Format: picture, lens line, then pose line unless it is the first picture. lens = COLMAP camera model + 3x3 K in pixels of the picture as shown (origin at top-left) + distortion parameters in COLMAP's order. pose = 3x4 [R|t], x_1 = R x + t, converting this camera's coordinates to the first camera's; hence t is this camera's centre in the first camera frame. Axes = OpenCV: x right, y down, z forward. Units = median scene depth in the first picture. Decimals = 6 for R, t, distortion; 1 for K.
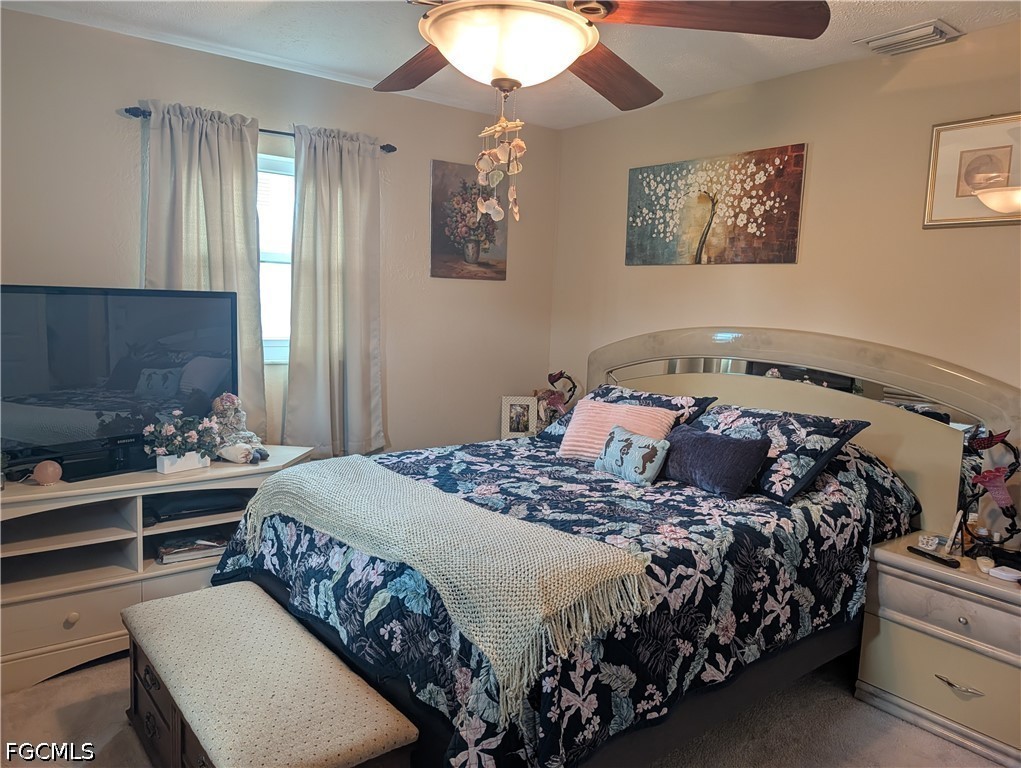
lens RADIAL K [[729.0, 0, 507.4], [0, 729.0, 387.0], [0, 0, 1]] dist [0.035423, -0.055618]
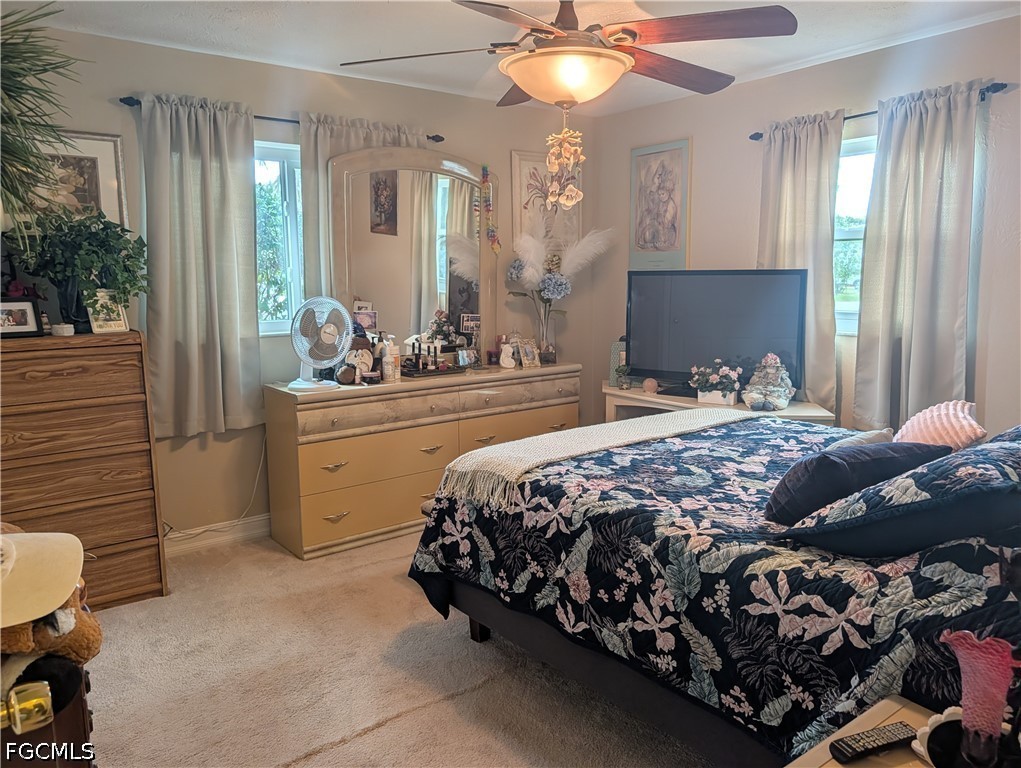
lens RADIAL K [[729.0, 0, 508.5], [0, 729.0, 382.1], [0, 0, 1]] dist [0.035423, -0.055618]
pose [[-0.002388, 0.112814, -0.993613, 1.161745], [-0.112617, 0.987265, 0.112364, -0.045220], [0.993636, 0.112166, 0.010348, 0.792931]]
